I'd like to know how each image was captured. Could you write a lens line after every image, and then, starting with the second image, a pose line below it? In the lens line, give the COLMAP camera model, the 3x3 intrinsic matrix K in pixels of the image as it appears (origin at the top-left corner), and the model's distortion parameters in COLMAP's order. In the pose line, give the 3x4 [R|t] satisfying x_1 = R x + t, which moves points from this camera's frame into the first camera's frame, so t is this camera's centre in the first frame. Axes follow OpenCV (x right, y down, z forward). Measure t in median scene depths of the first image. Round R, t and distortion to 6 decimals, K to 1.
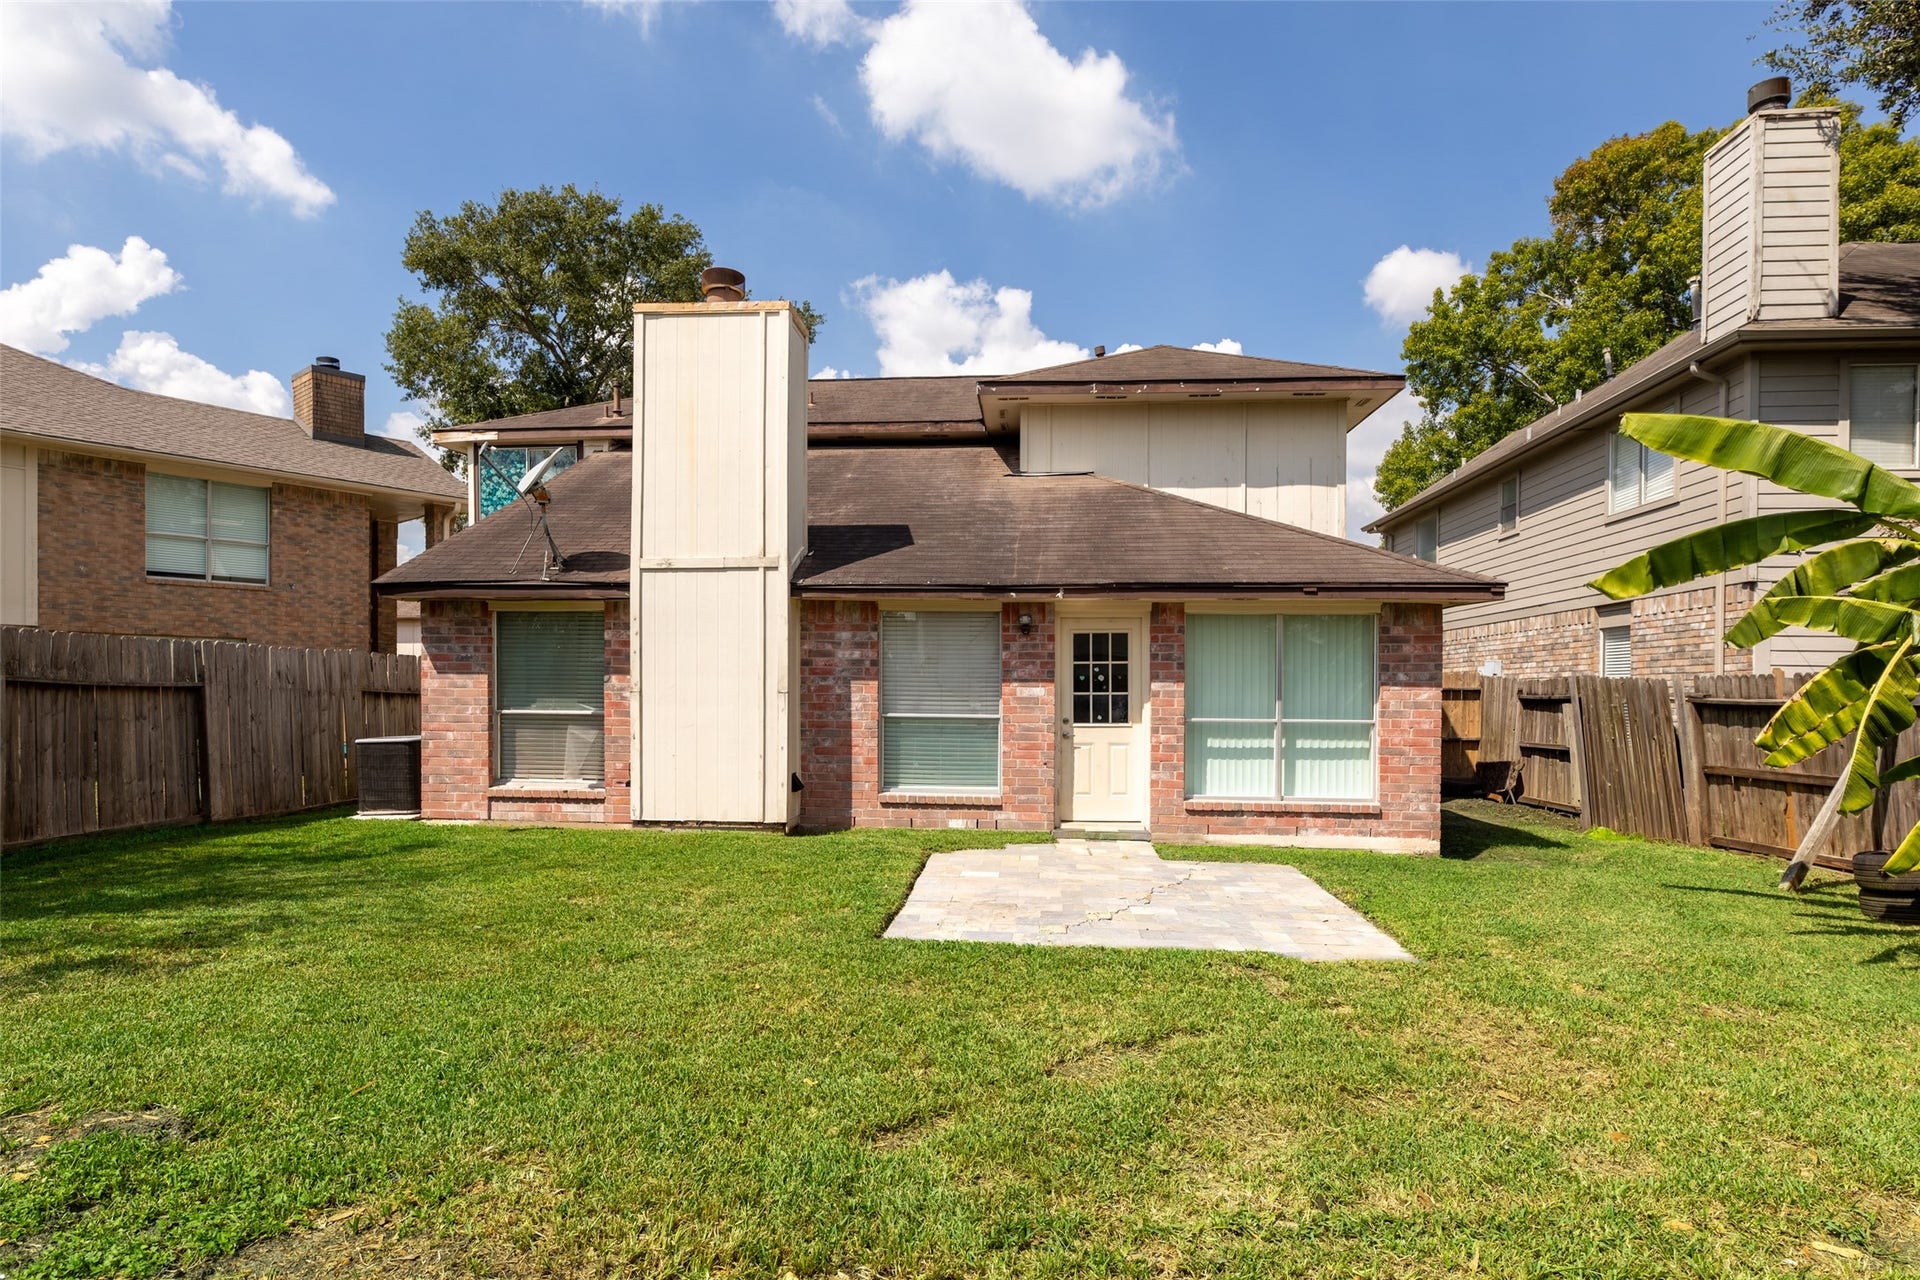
lens RADIAL K [[999.2, 0, 962.0], [0, 999.2, 696.6], [0, 0, 1]] dist [-0.000249, 0.000158]
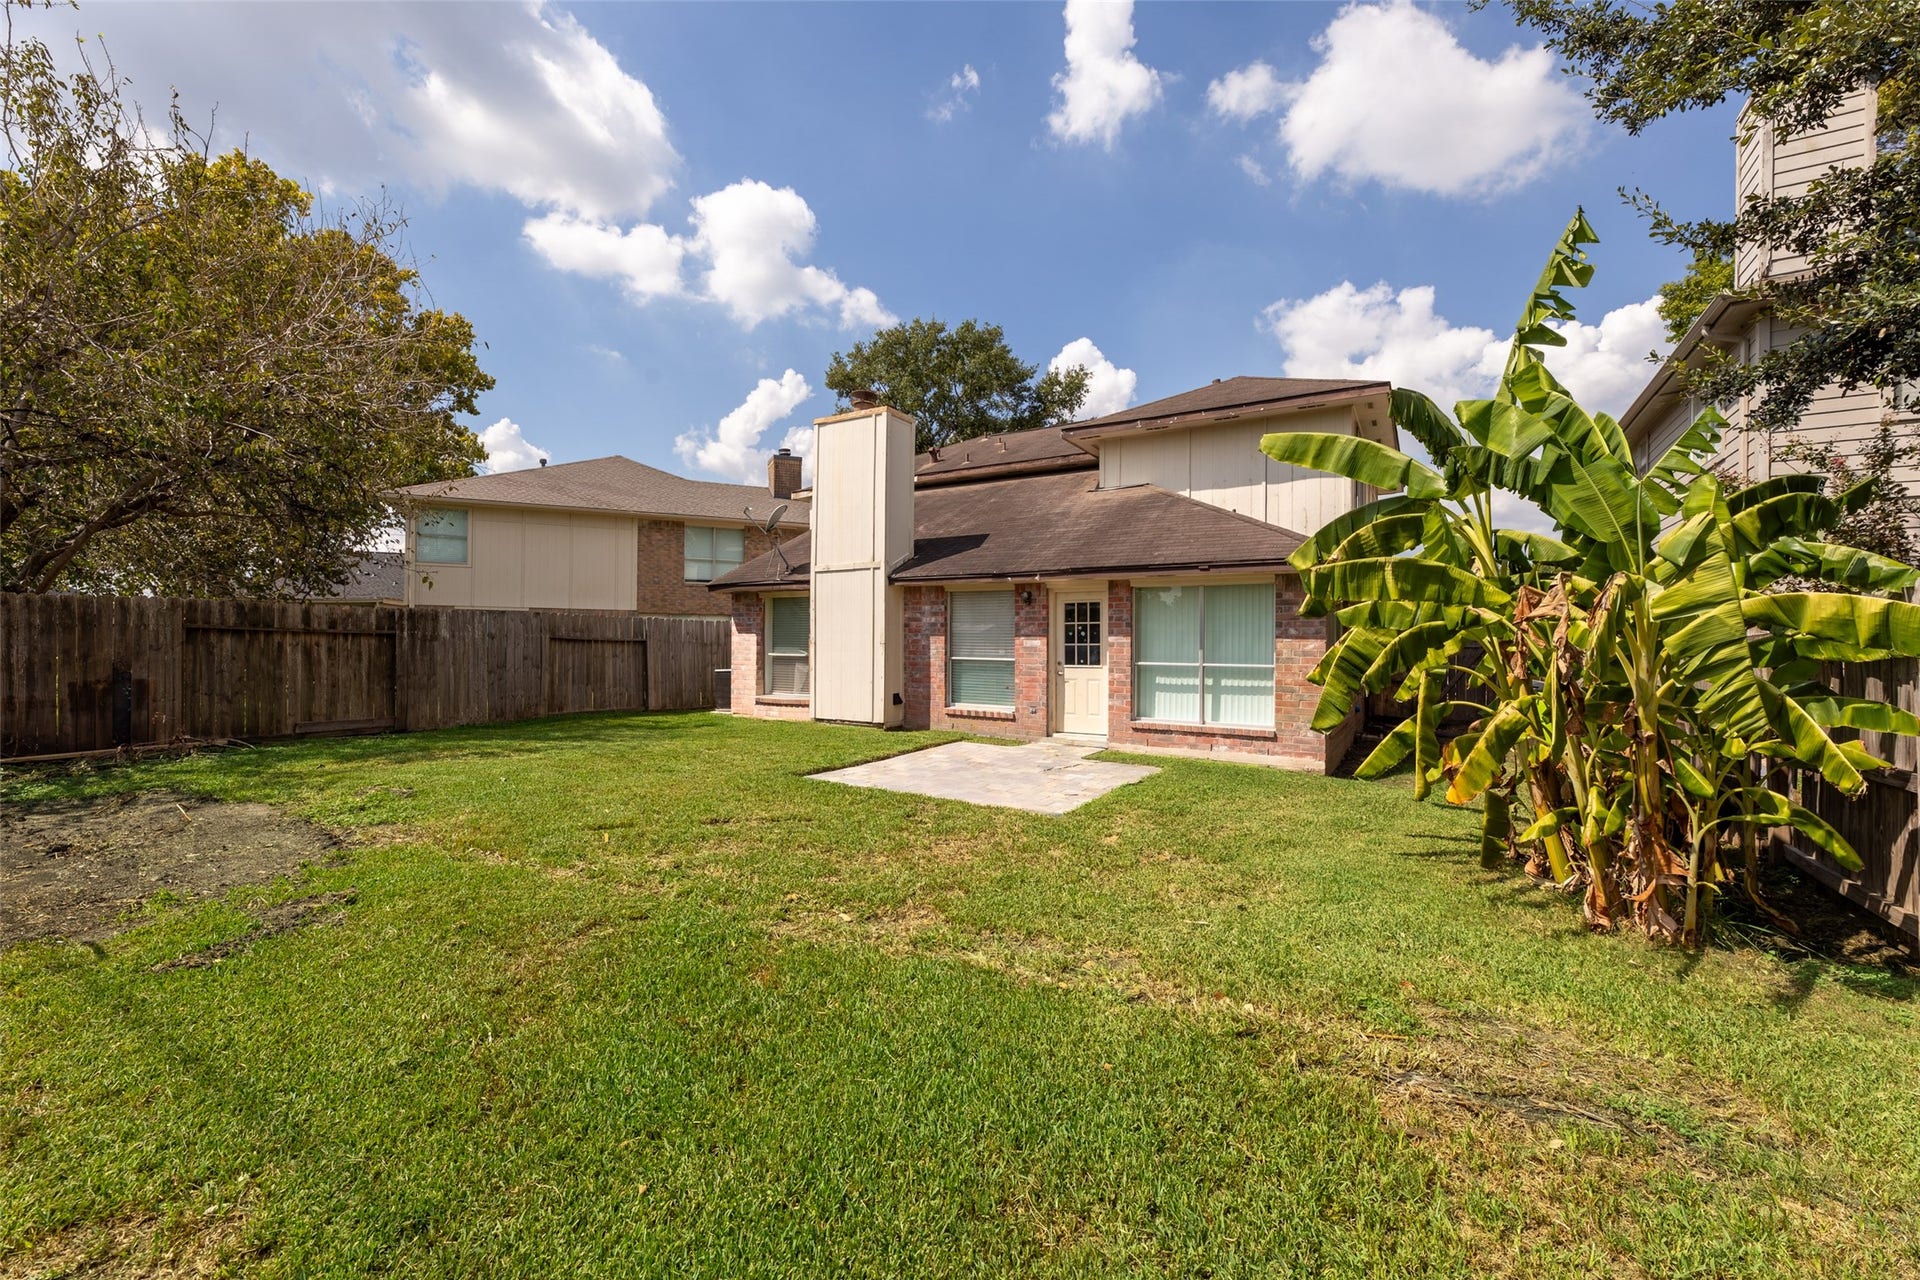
lens RADIAL K [[776.1, 0, 960.0], [0, 776.1, 640.0], [0, 0, 1]] dist [0.001137, 0.000278]
pose [[0.891251, -0.002179, -0.453505, 0.492811], [-0.005011, 0.999880, -0.014652, 0.007706], [0.453483, 0.015332, 0.891133, -0.077044]]
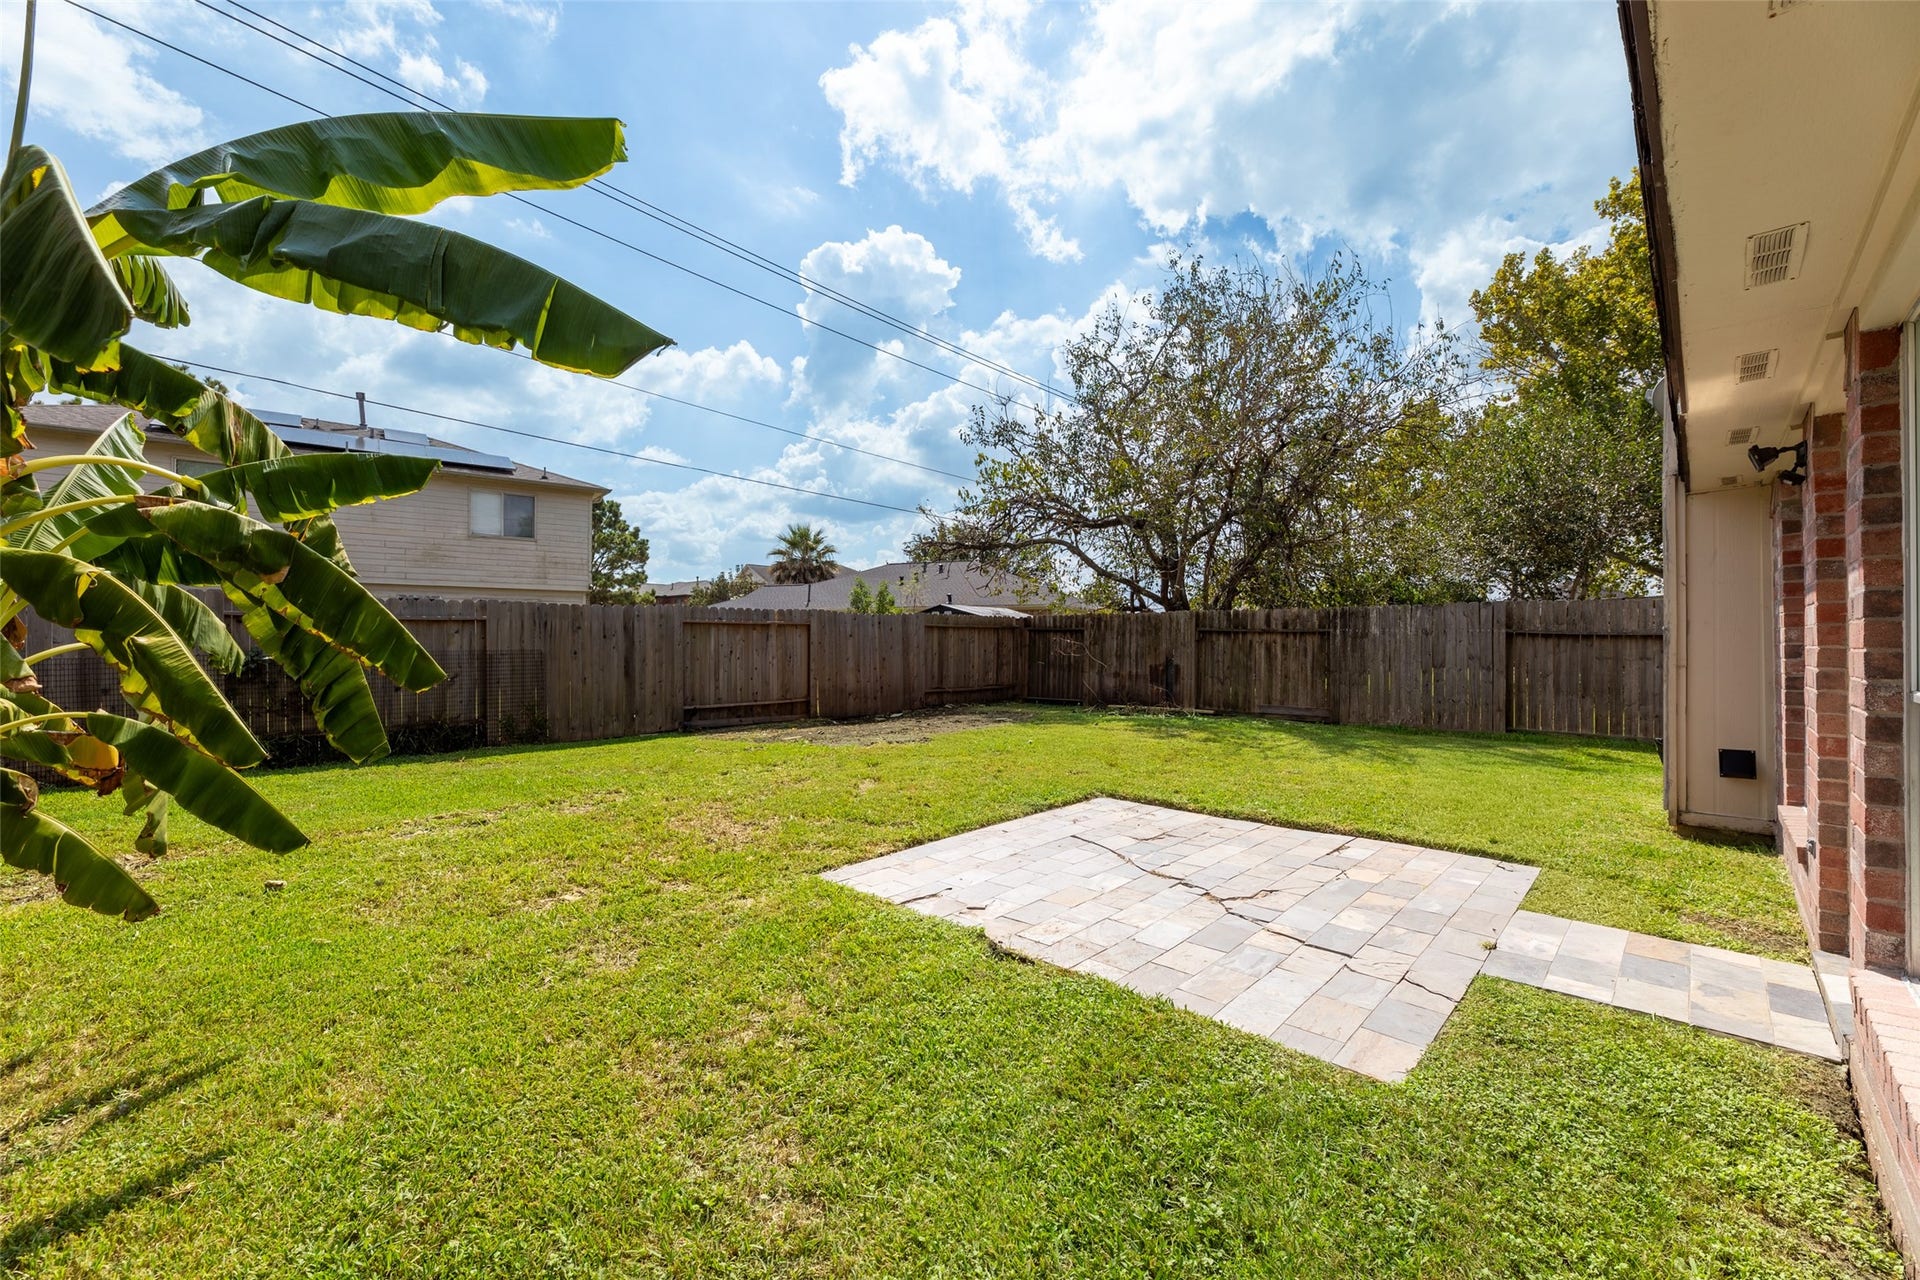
lens RADIAL K [[776.1, 0, 960.0], [0, 776.1, 640.0], [0, 0, 1]] dist [0.001137, 0.000278]
pose [[-0.638051, -0.002547, -0.769990, 0.559766], [-0.006386, 0.999978, 0.001984, -0.000017], [0.769967, 0.006183, -0.638053, 0.933881]]
